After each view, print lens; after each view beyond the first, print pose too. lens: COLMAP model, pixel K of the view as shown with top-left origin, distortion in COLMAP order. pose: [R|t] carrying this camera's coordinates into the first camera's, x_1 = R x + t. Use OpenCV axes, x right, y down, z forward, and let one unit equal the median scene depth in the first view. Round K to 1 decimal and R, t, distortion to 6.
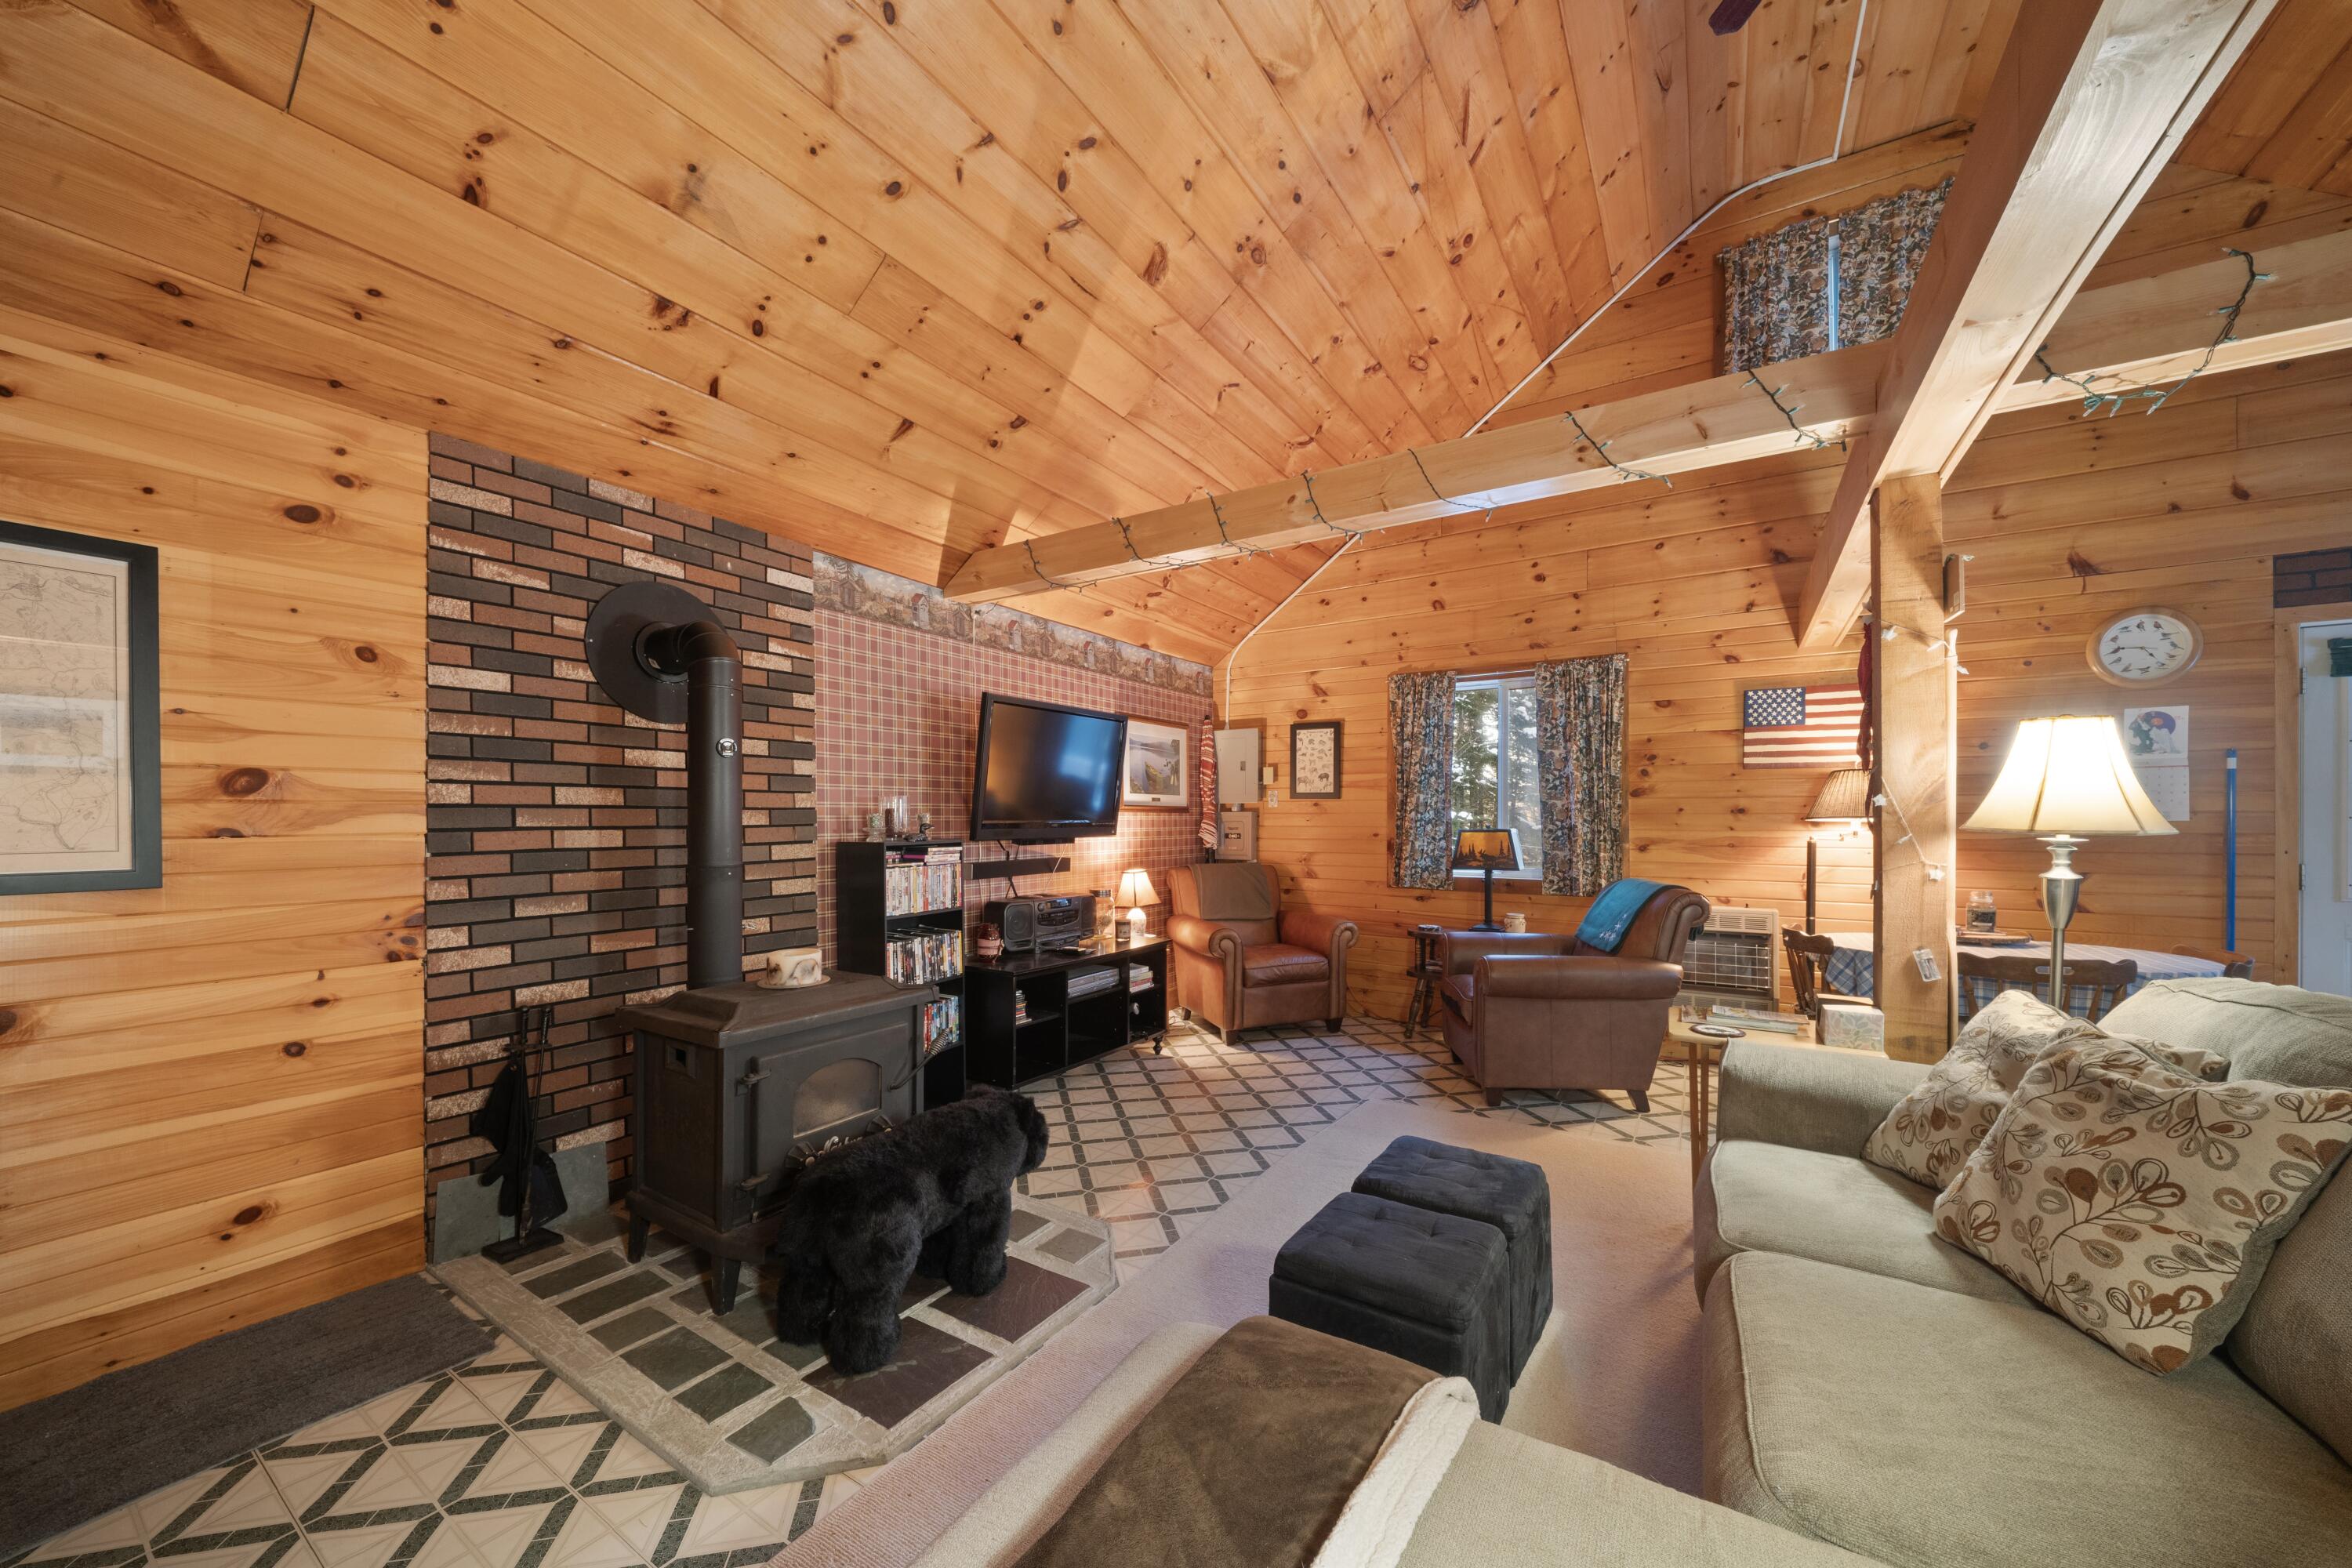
lens RADIAL K [[834.6, 0, 1182.7], [0, 834.6, 823.6], [0, 0, 1]] dist [0.012735, -0.010335]
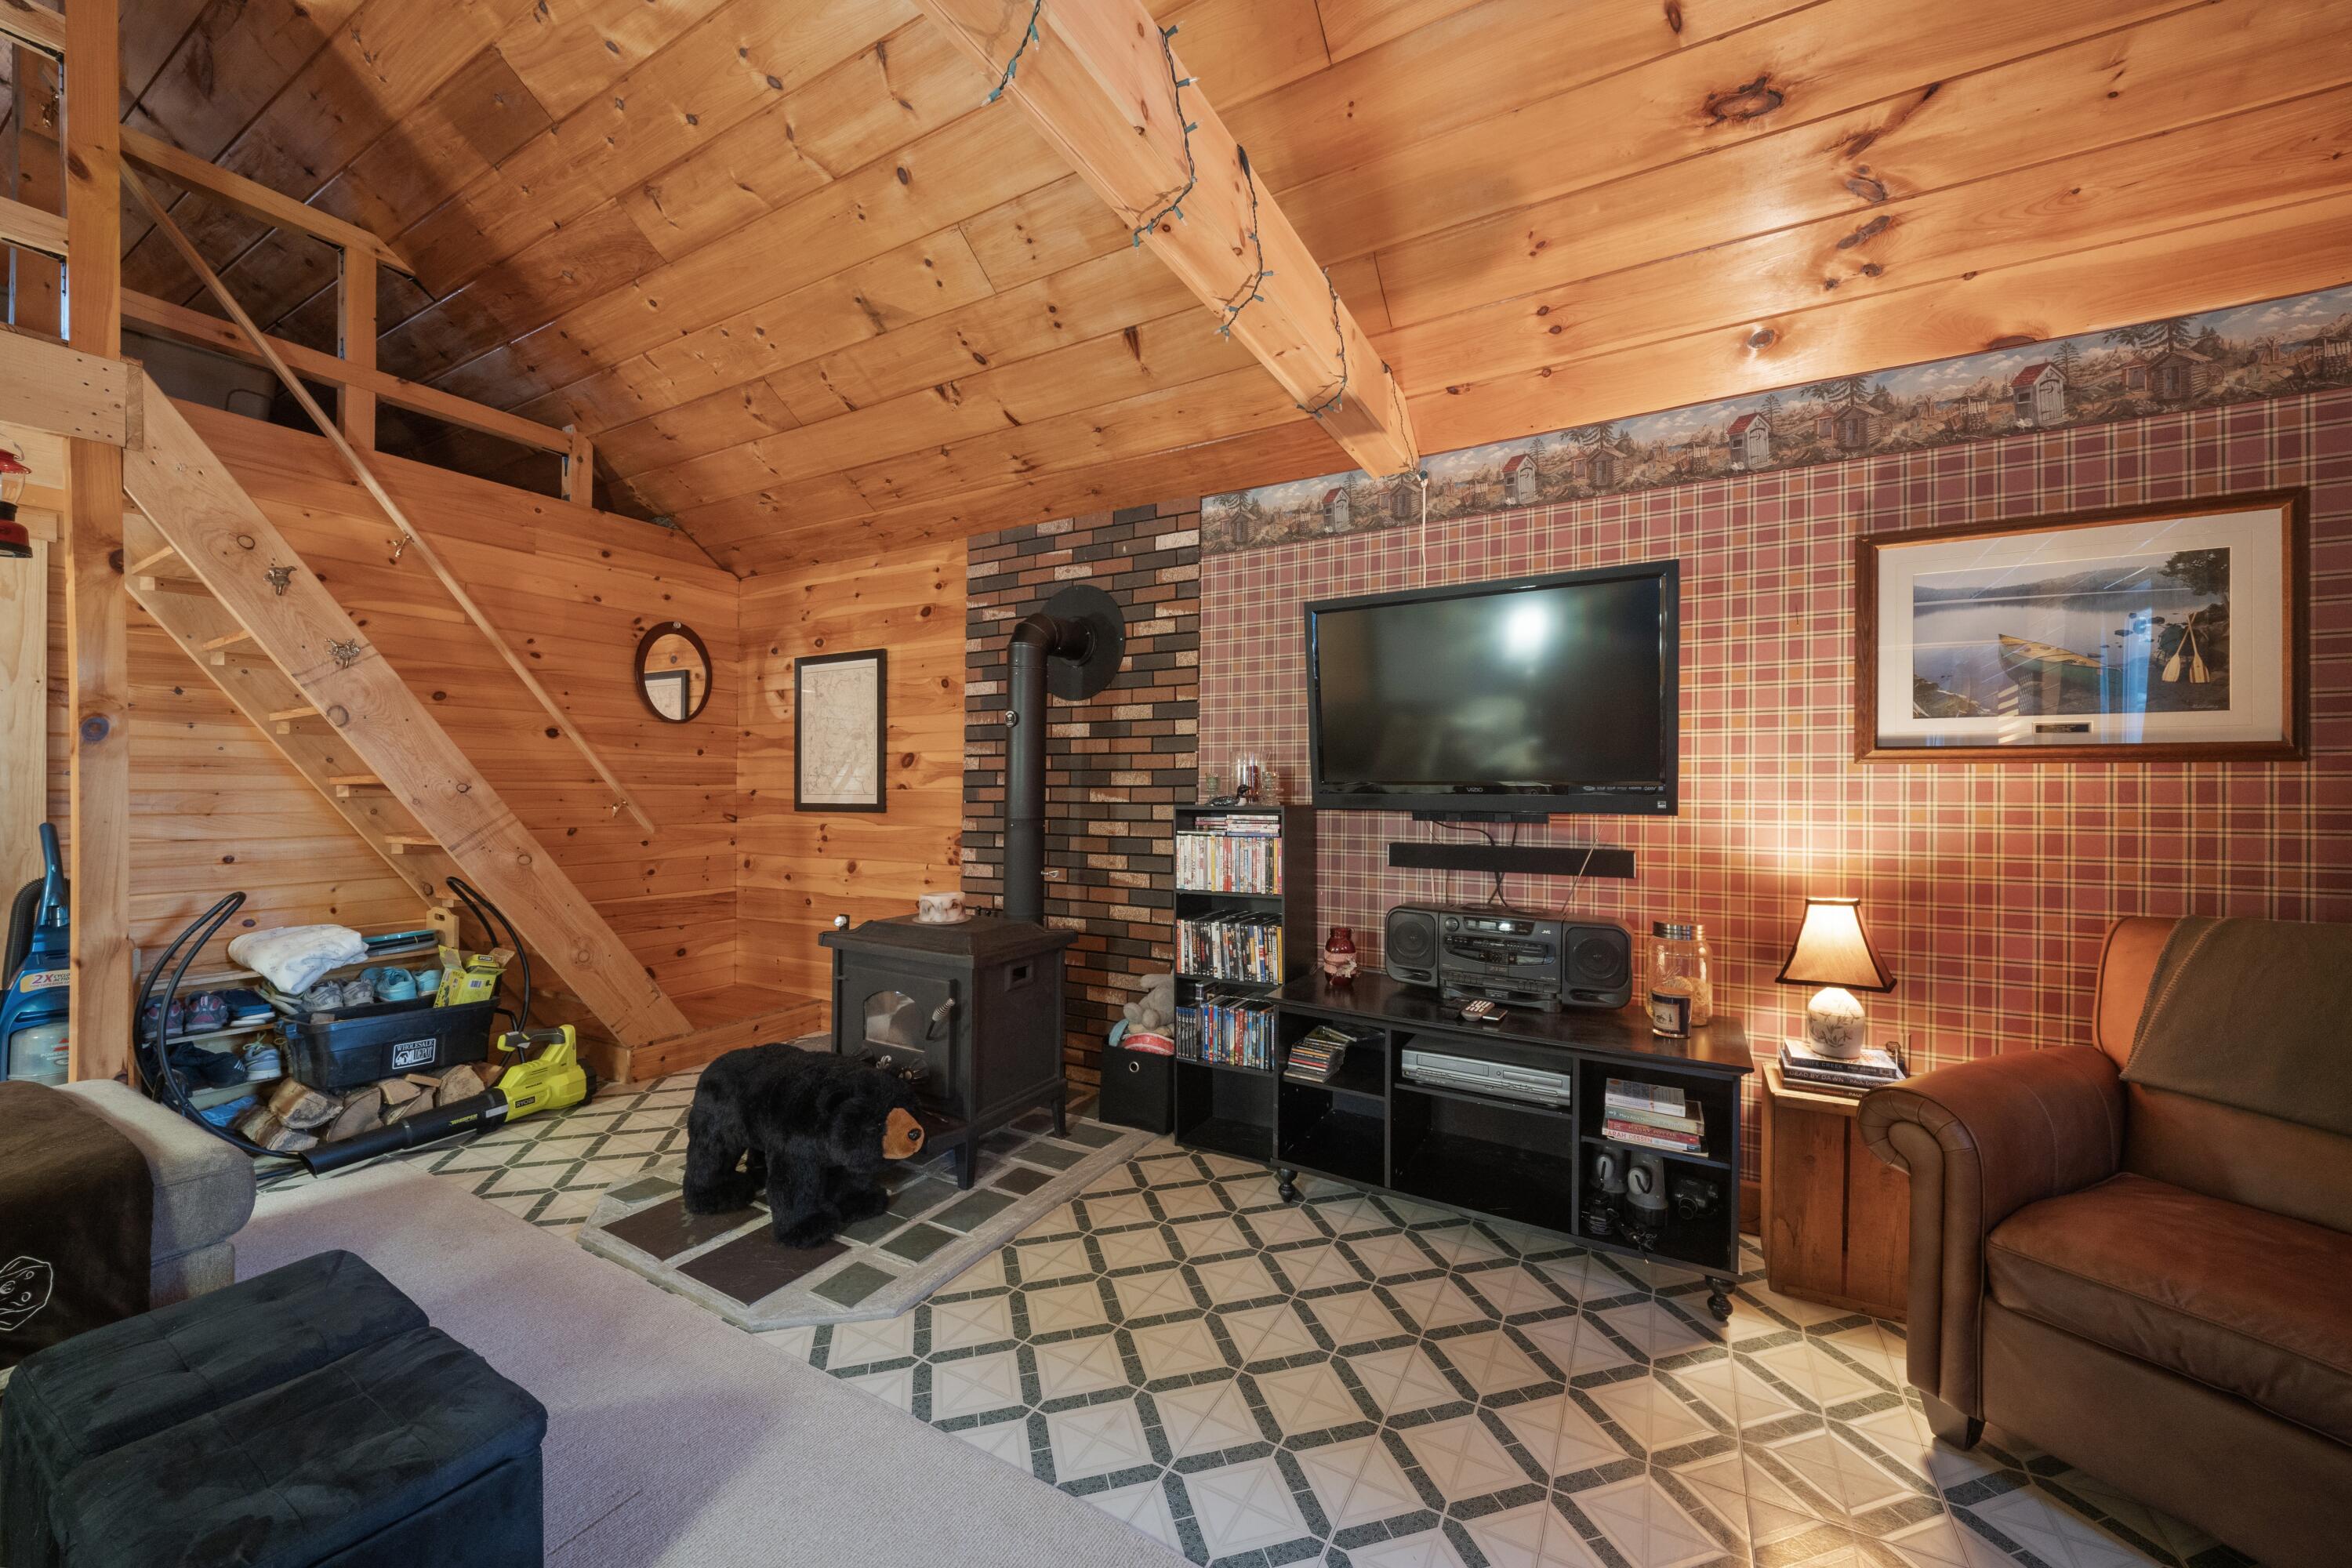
lens RADIAL K [[857.6, 0, 1172.6], [0, 857.6, 789.0], [0, 0, 1]] dist [0.015181, -0.009837]
pose [[0.049769, 0.006540, -0.998739, 0.484174], [-0.008597, 0.999944, 0.006120, -0.000572], [0.998724, 0.008282, 0.049823, 0.829765]]
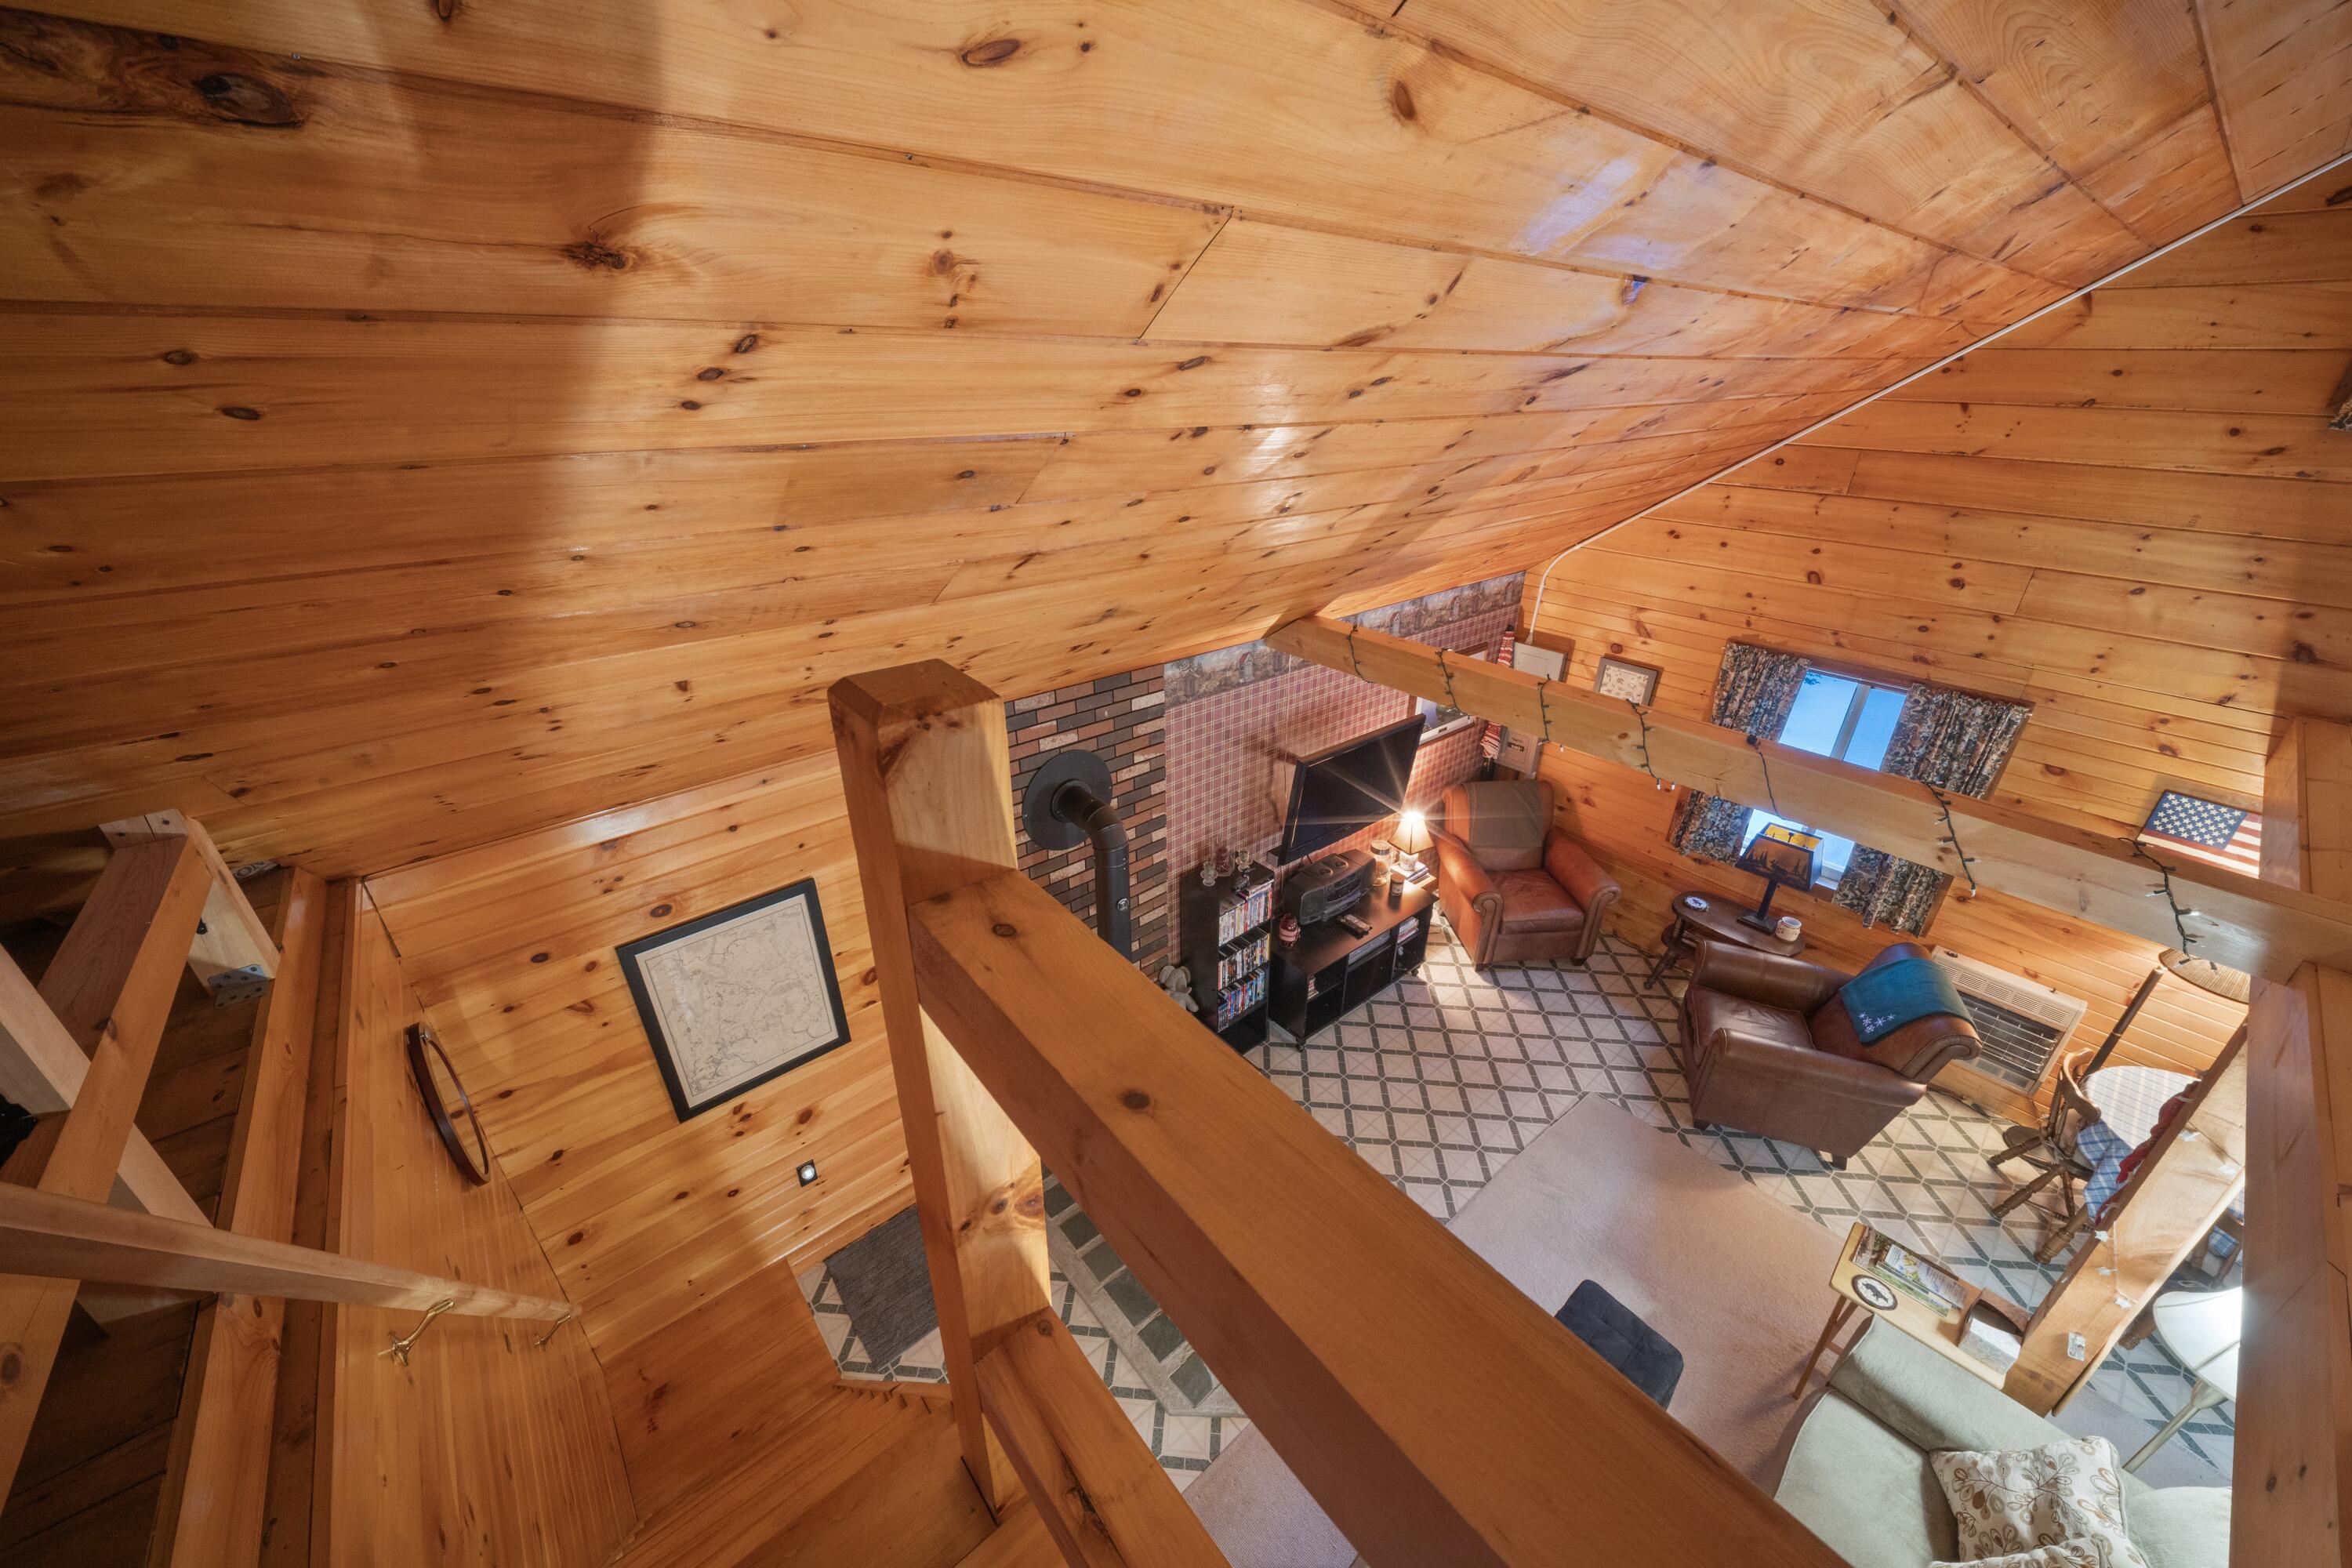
lens RADIAL K [[848.4, 0, 1176.0], [0, 848.4, 784.0], [0, 0, 1]] dist [0.011871, -0.010422]
pose [[0.953858, 0.136322, -0.267528, -0.081728], [-0.004093, 0.896815, 0.442388, -0.627930], [0.300230, -0.420880, 0.855992, -0.058923]]
